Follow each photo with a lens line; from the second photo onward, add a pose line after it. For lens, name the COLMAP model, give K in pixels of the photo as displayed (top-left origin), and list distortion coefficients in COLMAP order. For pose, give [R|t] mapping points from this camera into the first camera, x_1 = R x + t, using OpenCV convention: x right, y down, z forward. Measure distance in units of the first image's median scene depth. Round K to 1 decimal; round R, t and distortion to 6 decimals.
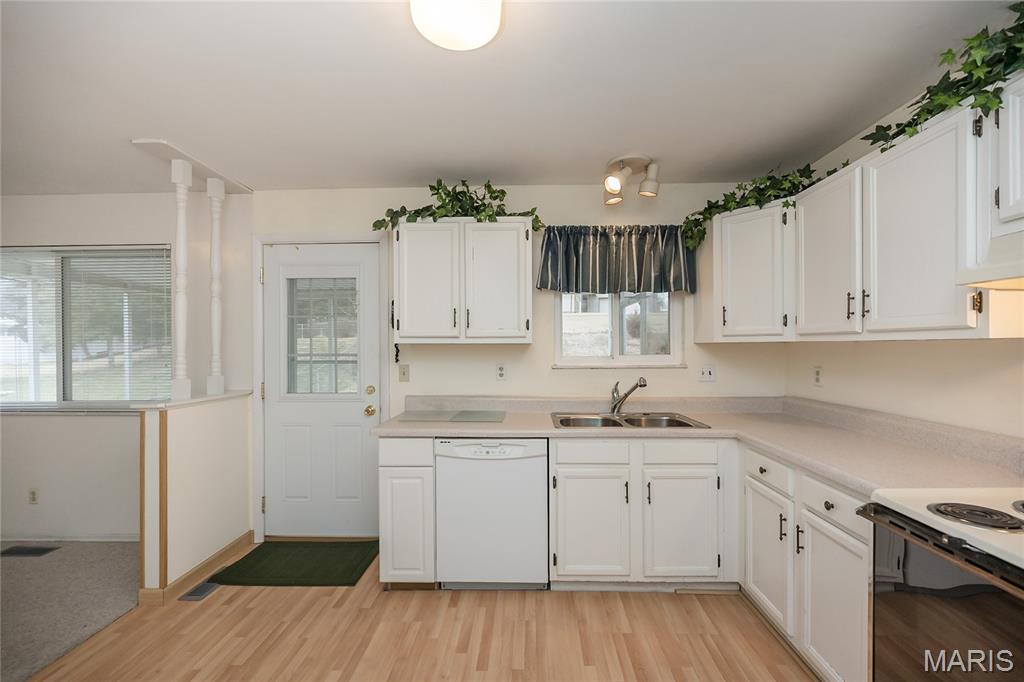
lens RADIAL K [[404.0, 0, 531.8], [0, 404.0, 349.5], [0, 0, 1]] dist [0.000277, -0.000360]
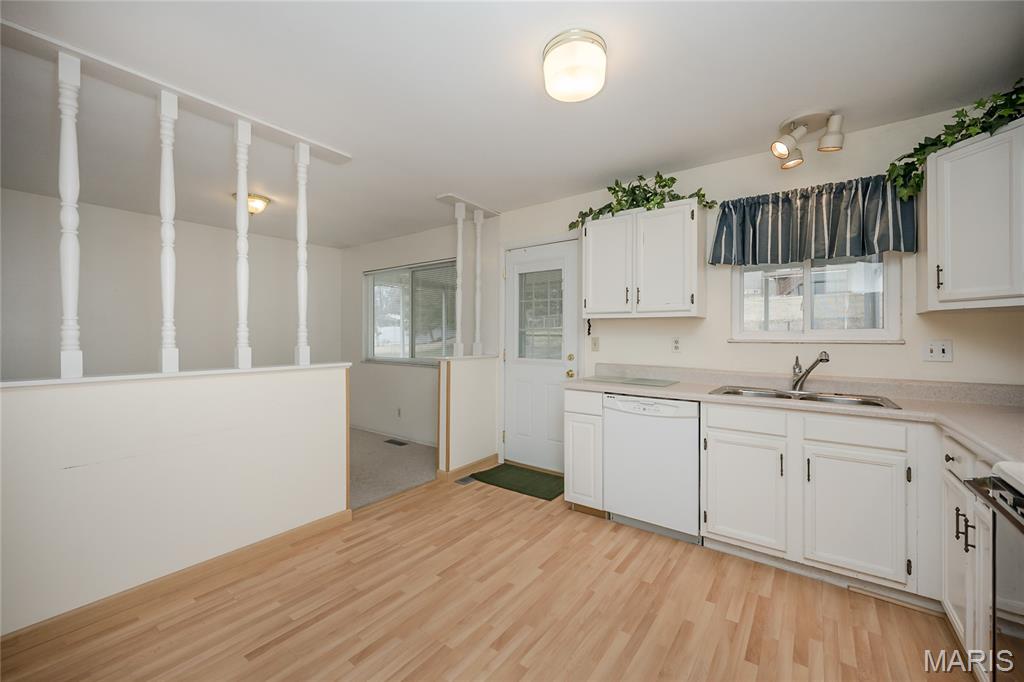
lens RADIAL K [[404.0, 0, 524.4], [0, 404.0, 341.6], [0, 0, 1]] dist [0.000277, -0.000360]
pose [[0.818014, 0.018678, -0.574895, 0.248619], [-0.014594, 0.999825, 0.011718, 0.046801], [0.575013, -0.001195, 0.818144, -0.137599]]
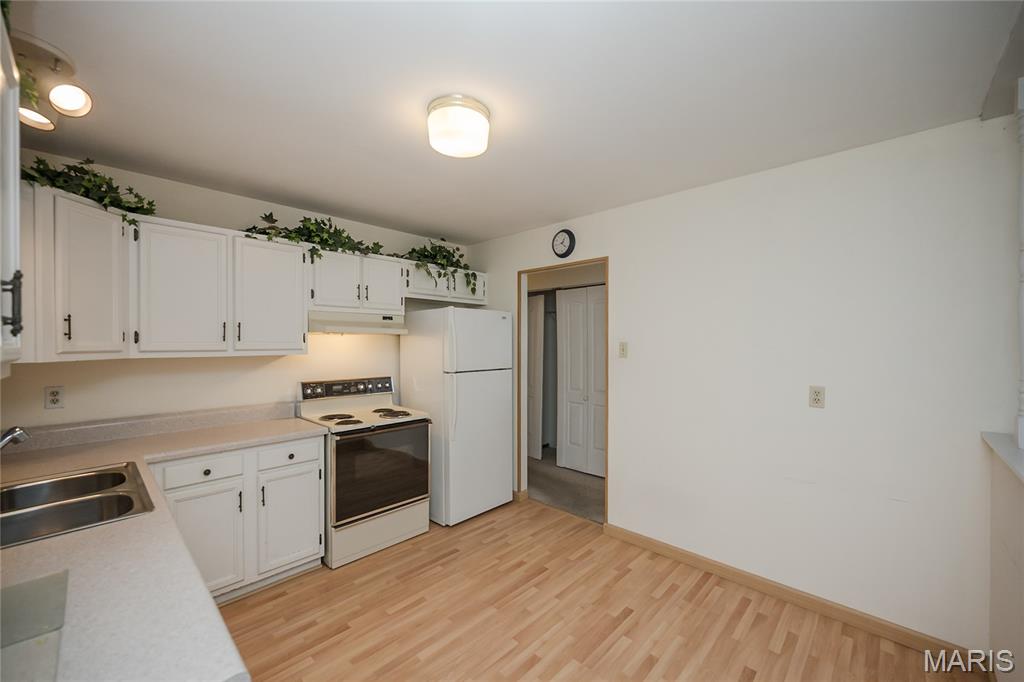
lens RADIAL K [[404.0, 0, 538.0], [0, 404.0, 349.2], [0, 0, 1]] dist [0.000277, -0.000360]
pose [[-0.743200, -0.001731, 0.669067, -0.698763], [0.013899, 0.999741, 0.018026, -0.042549], [-0.668925, 0.022696, -0.742984, 0.958705]]
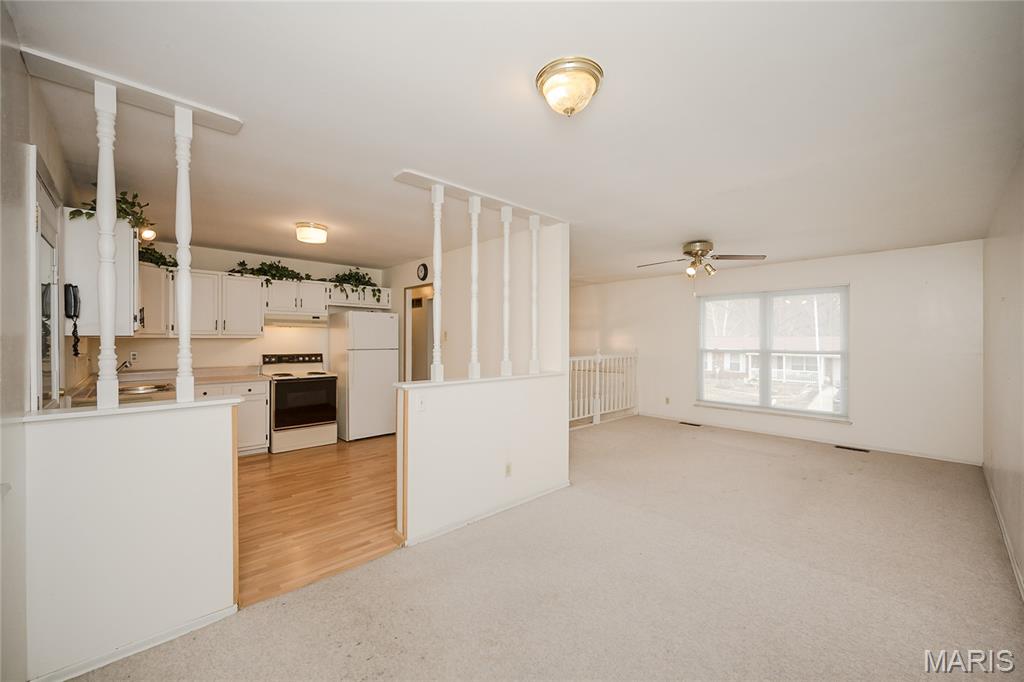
lens RADIAL K [[404.0, 0, 538.3], [0, 404.0, 345.3], [0, 0, 1]] dist [0.000277, -0.000360]
pose [[-0.713085, 0.000624, 0.701077, -1.921538], [0.012436, 0.999854, 0.011759, 0.015859], [-0.700967, 0.017104, -0.712988, 1.035191]]
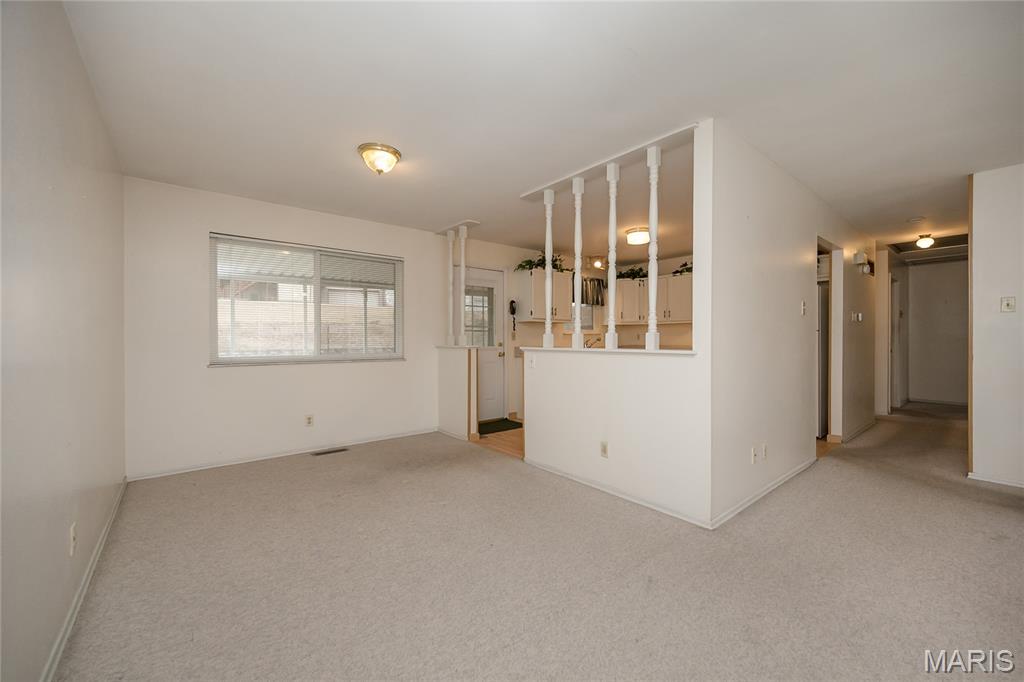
lens RADIAL K [[404.0, 0, 515.3], [0, 404.0, 345.0], [0, 0, 1]] dist [0.000277, -0.000360]
pose [[0.765165, 0.000169, 0.643834, -1.926726], [-0.000230, 1.000000, 0.000011, 0.124039], [-0.643834, -0.000157, 0.765165, -0.692166]]
